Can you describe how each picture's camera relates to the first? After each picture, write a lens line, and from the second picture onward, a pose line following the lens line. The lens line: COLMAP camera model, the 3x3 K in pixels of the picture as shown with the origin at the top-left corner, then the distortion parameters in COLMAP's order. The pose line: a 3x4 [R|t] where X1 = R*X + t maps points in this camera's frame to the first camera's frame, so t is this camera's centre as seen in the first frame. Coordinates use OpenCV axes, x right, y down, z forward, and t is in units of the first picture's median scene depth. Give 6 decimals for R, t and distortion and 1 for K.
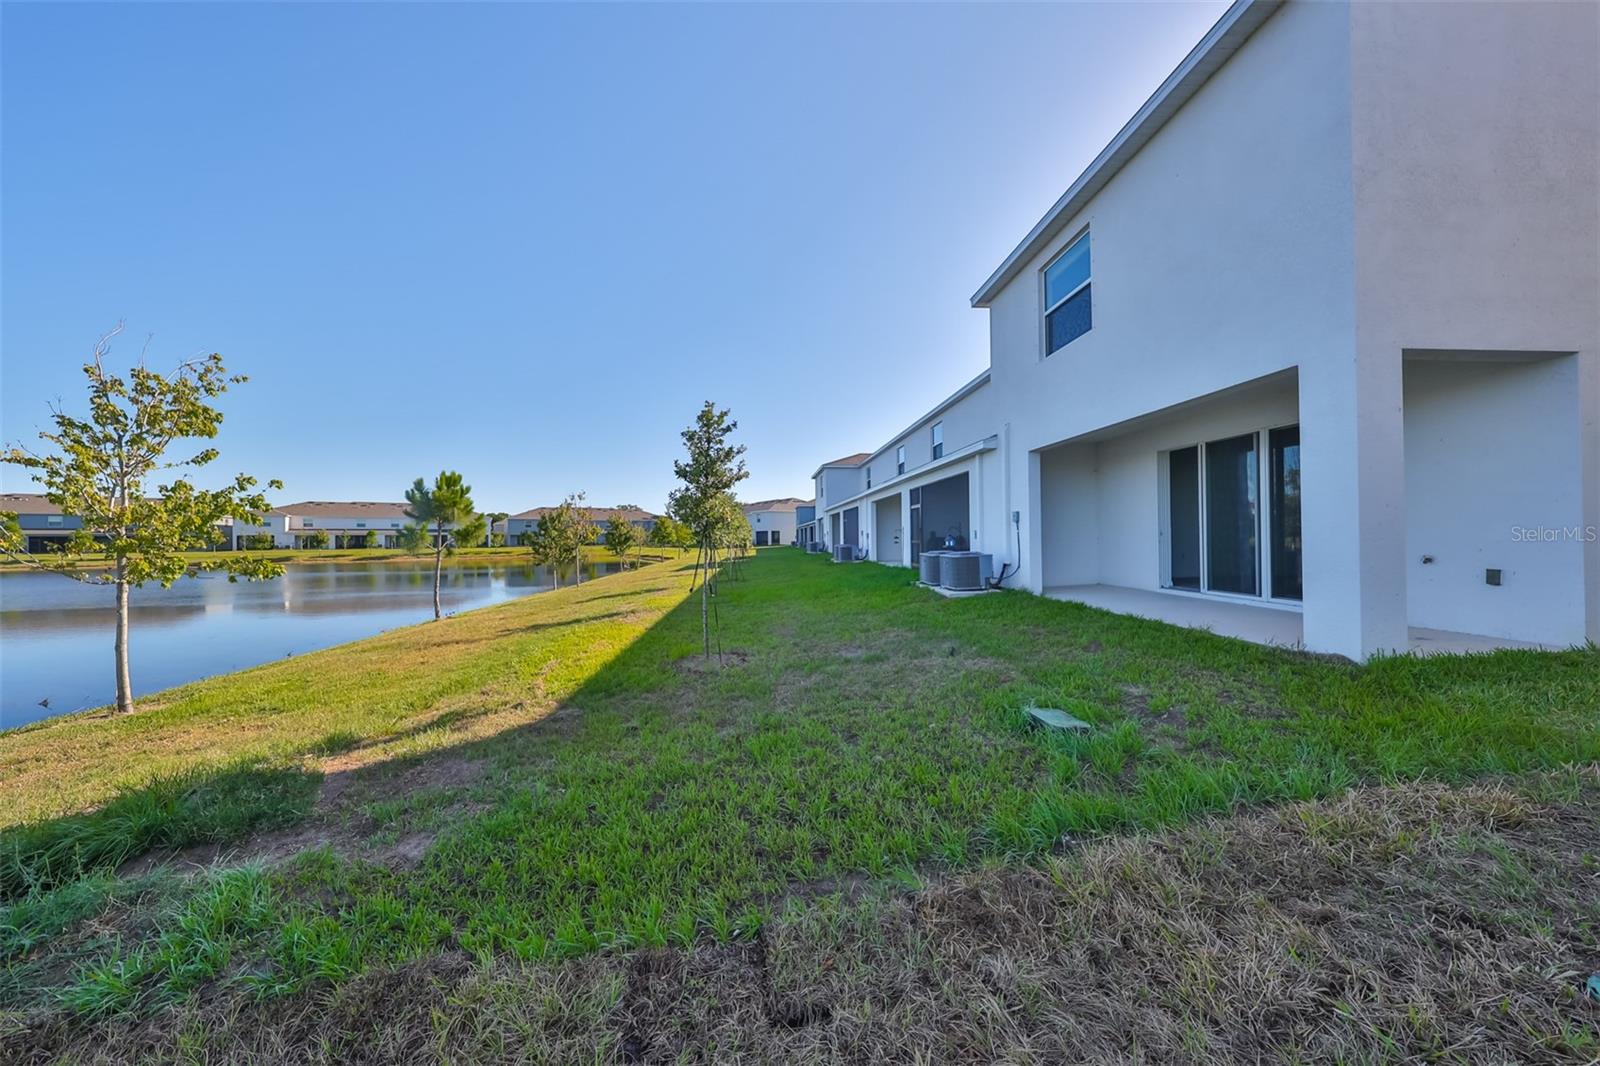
lens RADIAL K [[494.1, 0, 792.1], [0, 494.1, 535.6], [0, 0, 1]] dist [0.005907, -0.000065]
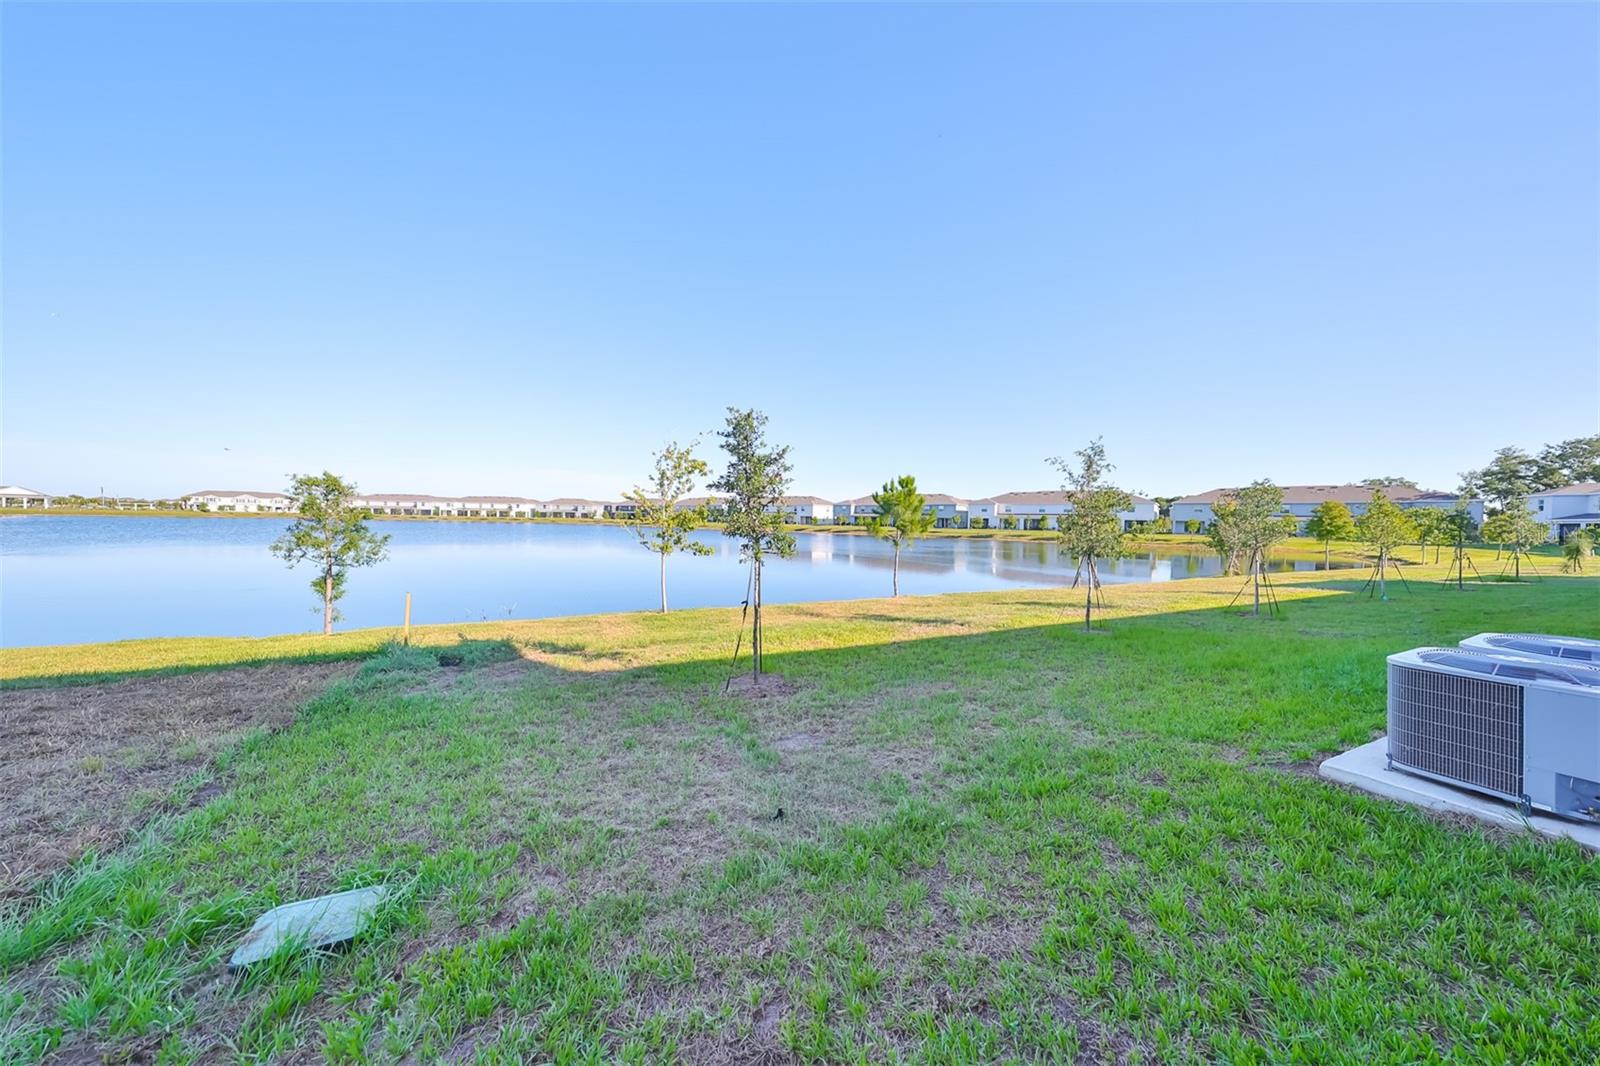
lens RADIAL K [[494.1, 0, 802.8], [0, 494.1, 528.2], [0, 0, 1]] dist [0.005907, -0.000065]
pose [[0.323642, 0.031765, -0.945646, 0.076444], [-0.012633, 0.999492, 0.029250, -0.006899], [0.946095, 0.002480, 0.323879, 0.078494]]
